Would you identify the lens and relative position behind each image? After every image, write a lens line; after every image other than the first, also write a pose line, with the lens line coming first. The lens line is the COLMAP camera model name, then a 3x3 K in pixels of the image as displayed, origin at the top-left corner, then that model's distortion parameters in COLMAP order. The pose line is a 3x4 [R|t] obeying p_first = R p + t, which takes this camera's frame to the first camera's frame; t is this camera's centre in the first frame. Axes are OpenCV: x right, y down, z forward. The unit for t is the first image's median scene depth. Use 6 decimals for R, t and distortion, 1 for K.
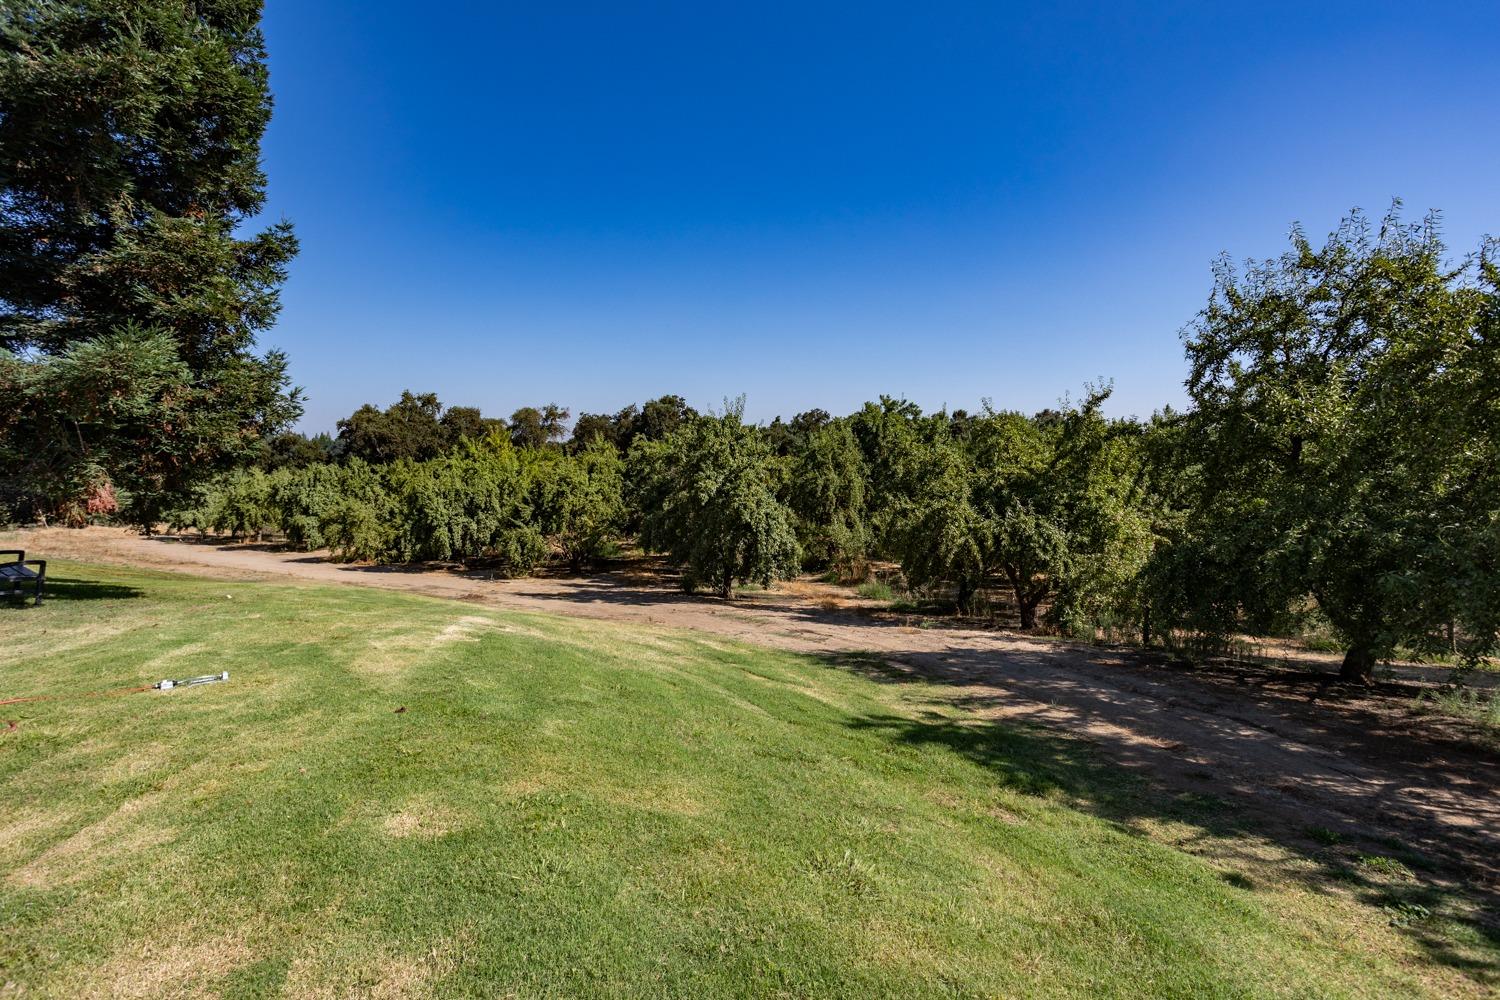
lens RADIAL K [[727.3, 0, 752.3], [0, 727.3, 500.9], [0, 0, 1]] dist [0.000130, 0.001365]
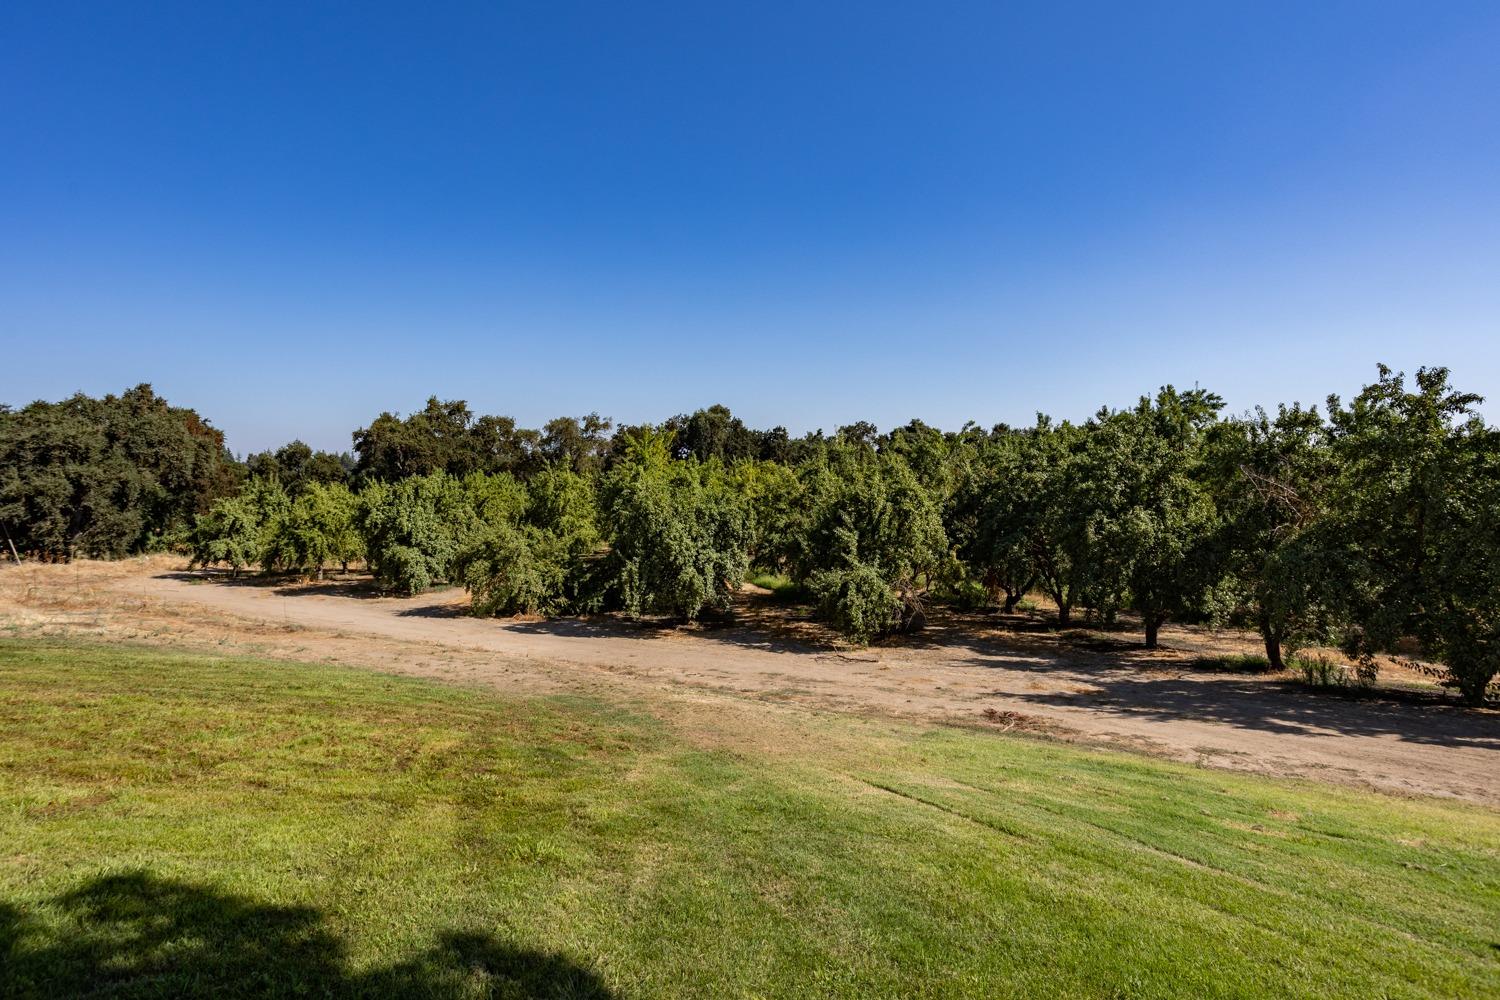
lens RADIAL K [[727.3, 0, 747.9], [0, 727.3, 499.1], [0, 0, 1]] dist [0.000130, 0.001365]
pose [[0.999079, -0.003921, 0.042739, -0.145098], [0.005157, 0.999570, -0.028862, -0.001957], [-0.042607, 0.029056, 0.998669, 0.124784]]
